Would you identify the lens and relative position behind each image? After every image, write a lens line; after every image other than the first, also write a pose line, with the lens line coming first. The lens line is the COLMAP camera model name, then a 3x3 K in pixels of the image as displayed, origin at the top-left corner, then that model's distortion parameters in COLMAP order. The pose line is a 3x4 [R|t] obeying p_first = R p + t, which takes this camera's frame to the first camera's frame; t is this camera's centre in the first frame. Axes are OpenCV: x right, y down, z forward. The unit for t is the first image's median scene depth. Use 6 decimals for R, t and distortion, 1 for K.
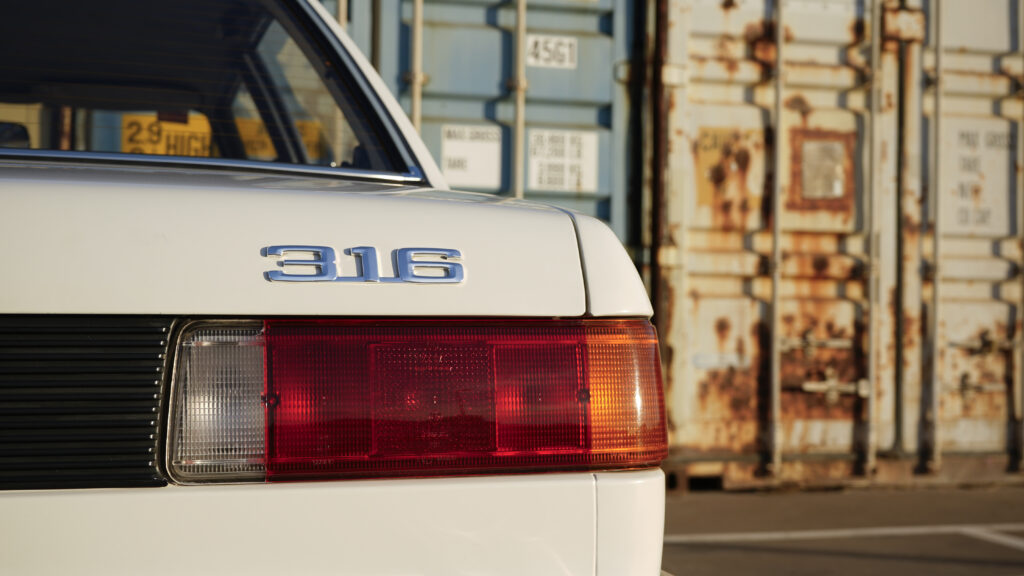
lens RADIAL K [[1529.4, 0, 514.8], [0, 1529.4, 281.9], [0, 0, 1]] dist [-0.014134, 0.000000]
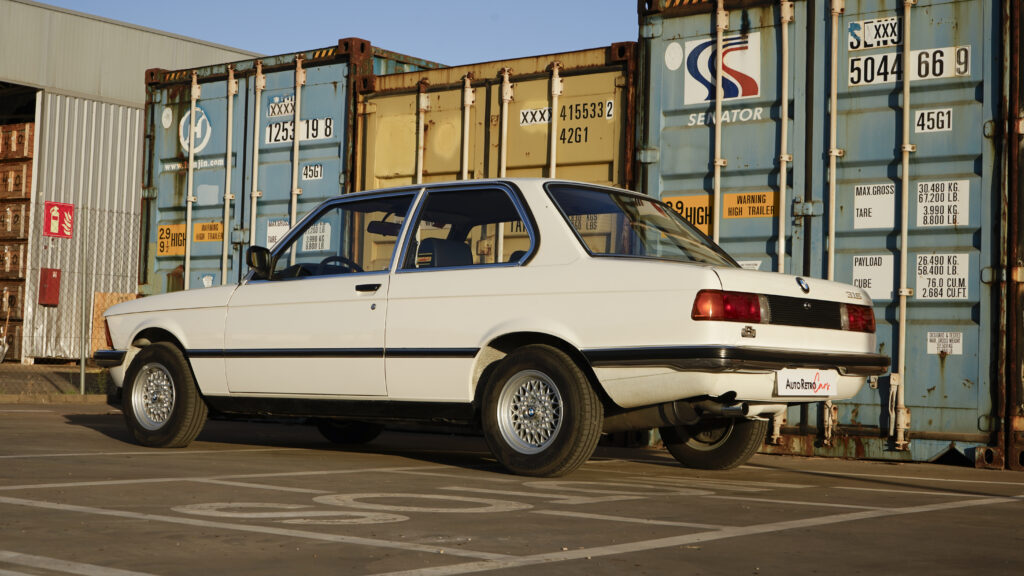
lens RADIAL K [[1568.7, 0, 502.1], [0, 1568.7, 279.8], [0, 0, 1]] dist [-0.034358, 0.000000]
pose [[0.602155, -0.045184, -0.797099, 0.816908], [-0.005165, 0.998156, -0.060483, 0.063571], [0.798362, 0.040537, 0.600812, -0.080367]]
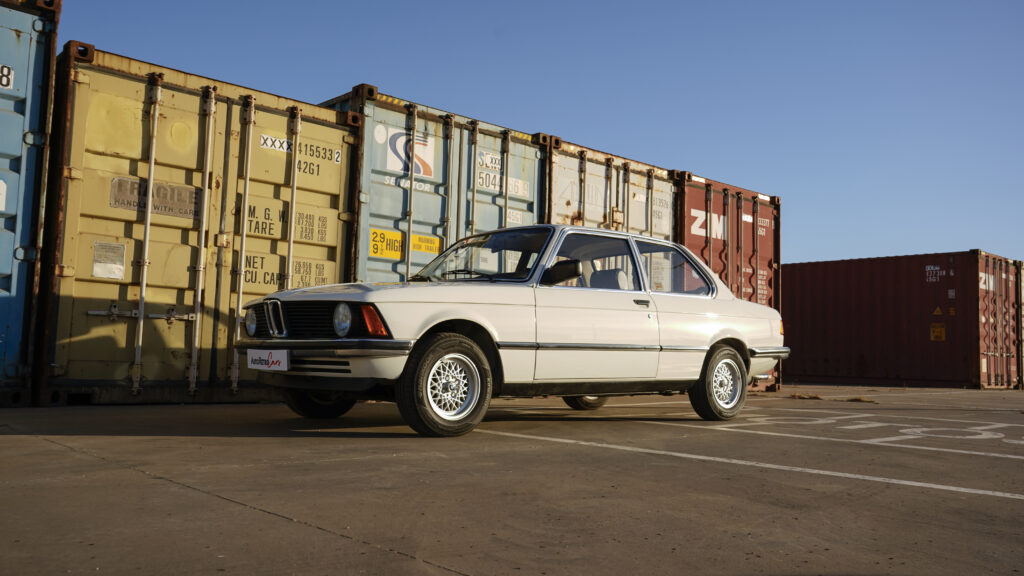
lens RADIAL K [[826.8, 0, 503.8], [0, 826.8, 285.7], [0, 0, 1]] dist [-0.017937, 0.022035]
pose [[0.883853, 0.048672, 0.465225, -0.577279], [-0.021753, 0.997773, -0.063061, 0.042758], [-0.467258, 0.045617, 0.882943, -0.153728]]
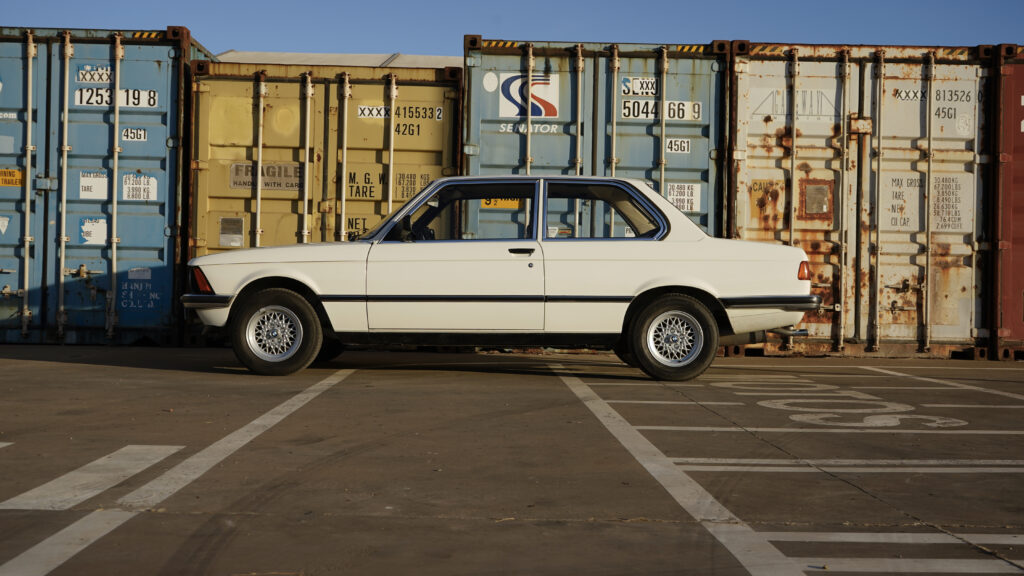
lens RADIAL K [[1110.1, 0, 510.3], [0, 1110.1, 283.4], [0, 0, 1]] dist [0.010595, 0.000000]
pose [[0.975082, 0.001525, -0.221840, 0.132208], [-0.000008, 0.999977, 0.006839, 0.027882], [0.221846, -0.006667, 0.975059, -0.525784]]
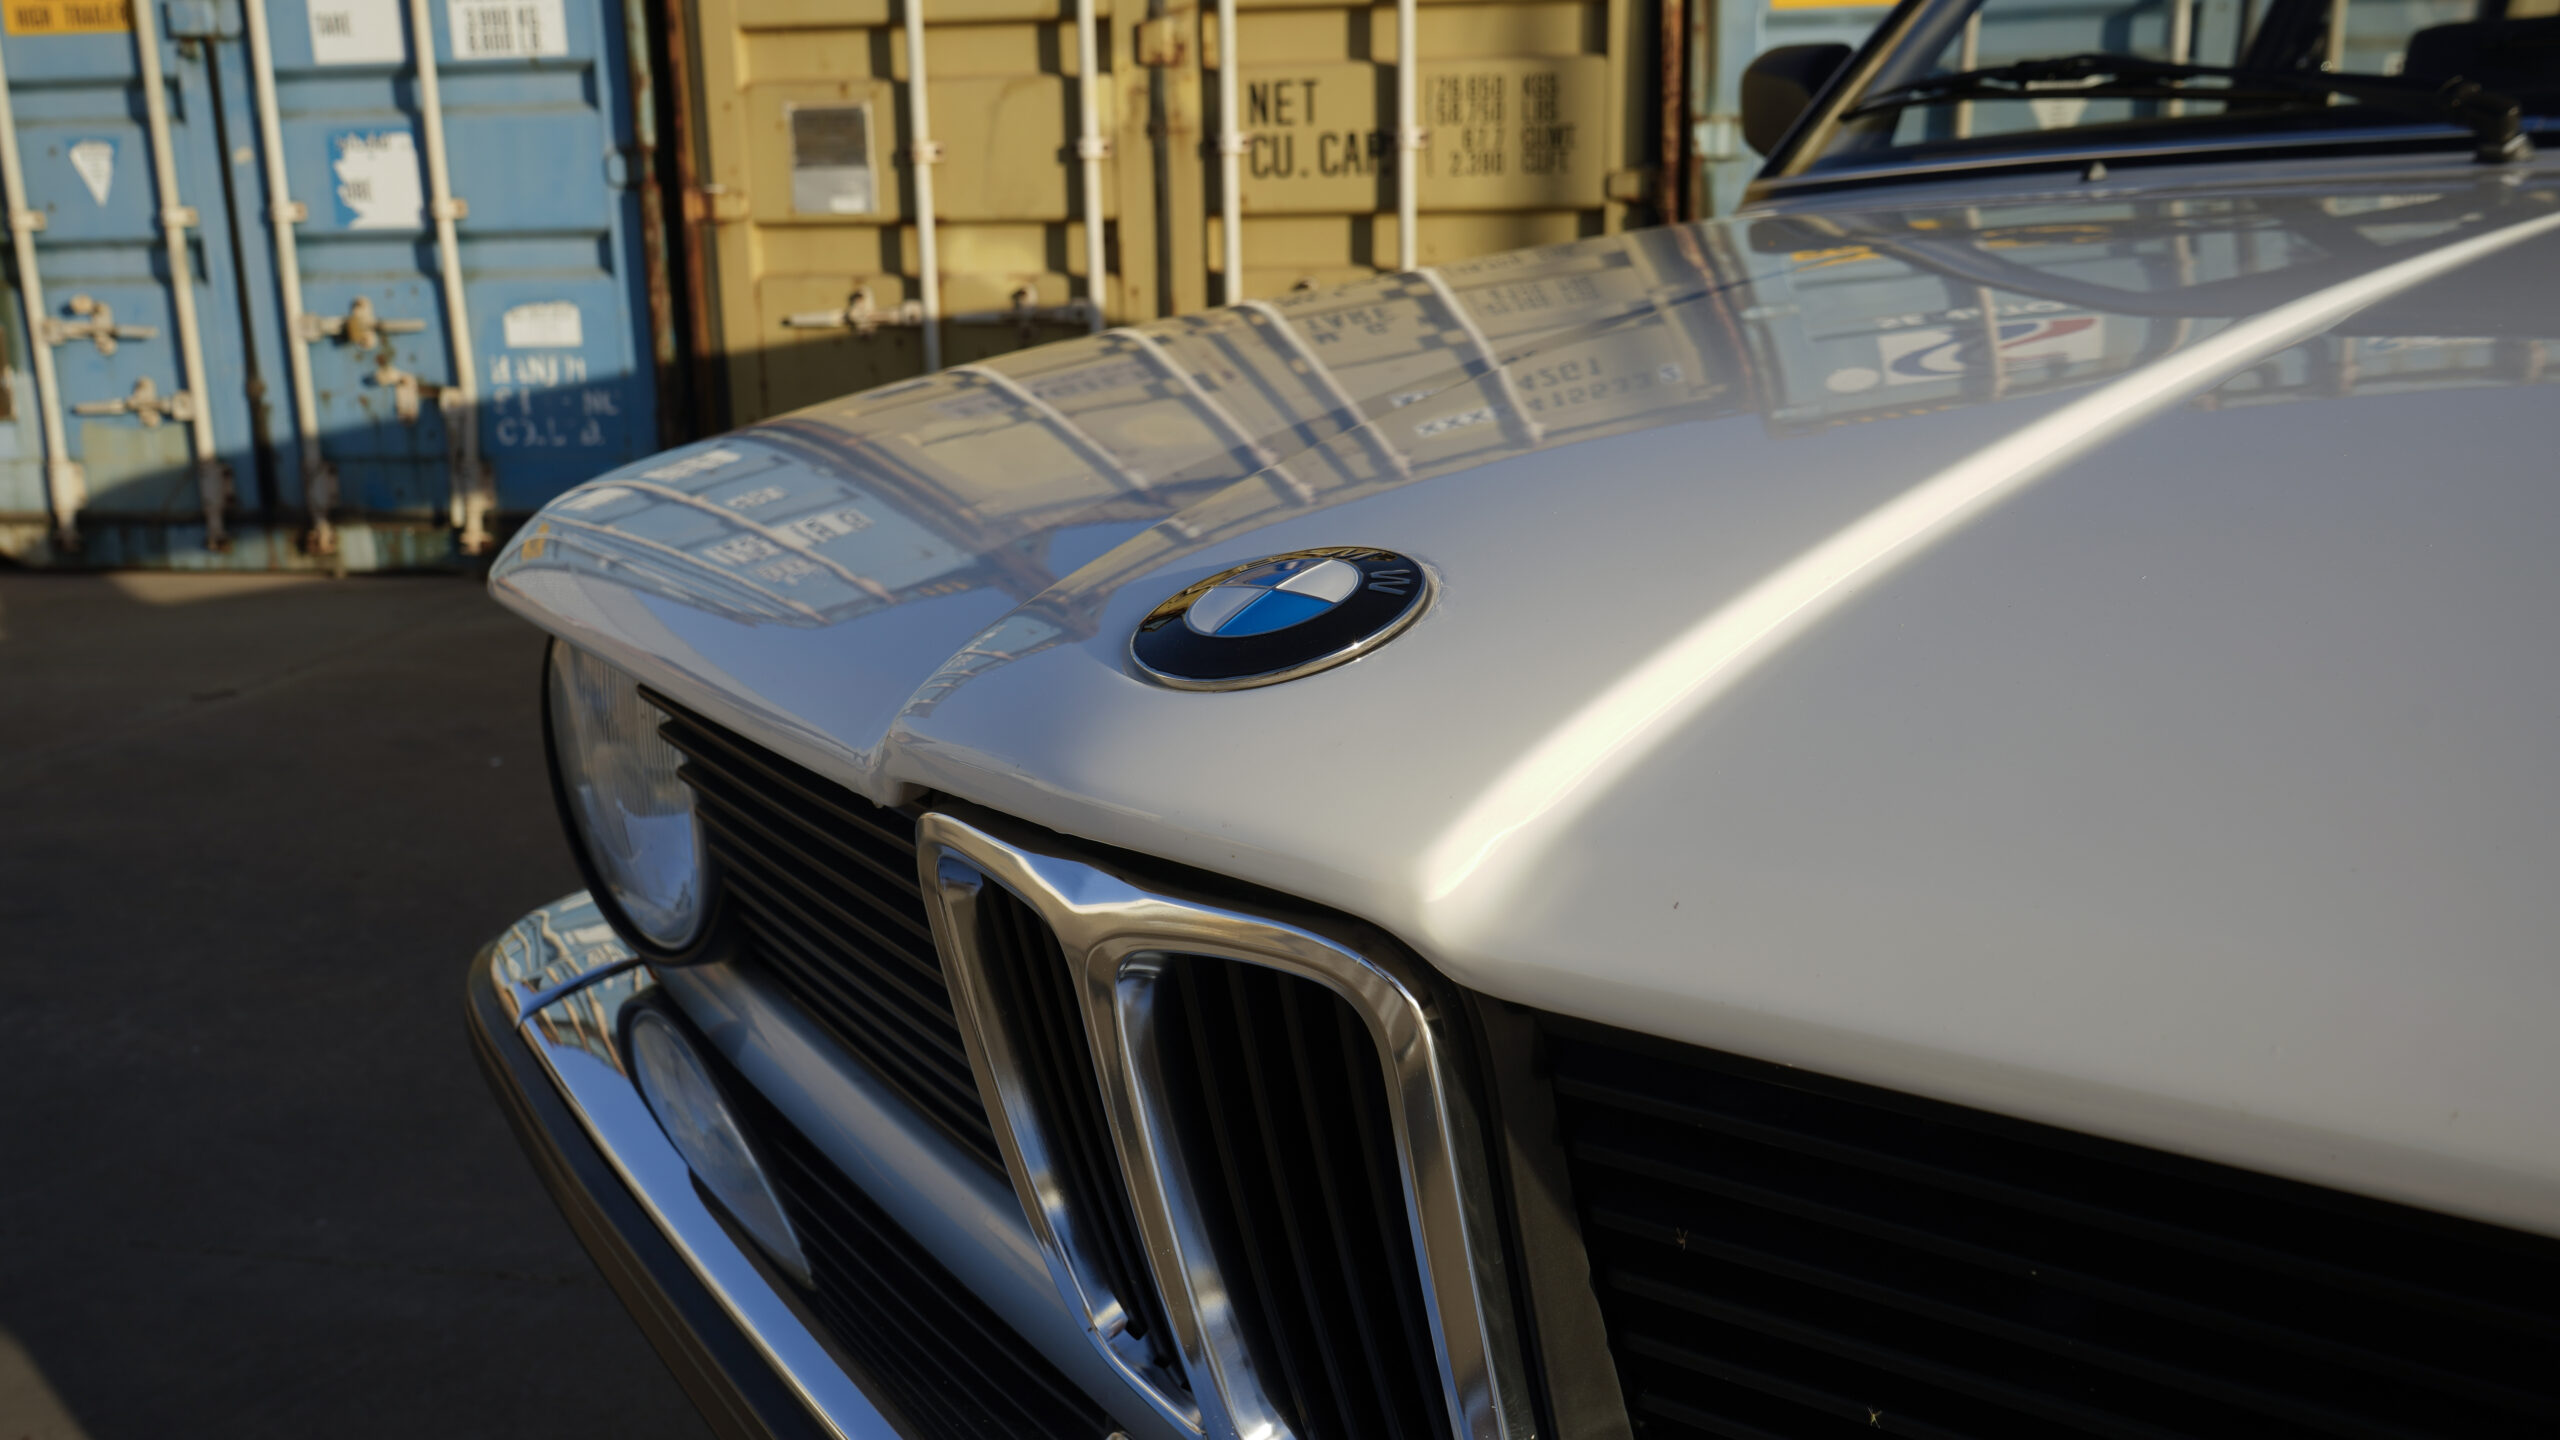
lens RADIAL K [[2067.0, 0, 1274.7], [0, 2067.0, 718.9], [0, 0, 1]] dist [-0.017937, 0.022035]
pose [[0.917349, 0.058257, -0.393798, -0.098297], [0.043577, 0.968593, 0.244803, -0.009018], [0.395692, -0.241731, 0.885999, 0.169650]]
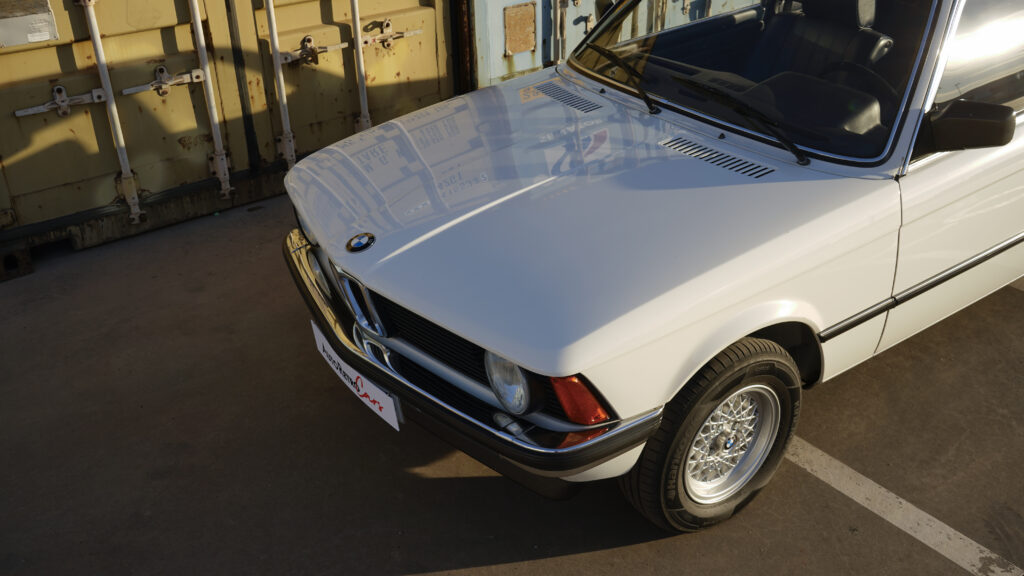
lens RADIAL K [[976.7, 0, 503.7], [0, 976.7, 291.0], [0, 0, 1]] dist [0.011283, 0.000000]
pose [[0.927571, -0.219106, 0.302661, -0.492306], [0.033865, 0.855987, 0.515887, -0.167570], [-0.372108, -0.468273, 0.801409, 0.193417]]
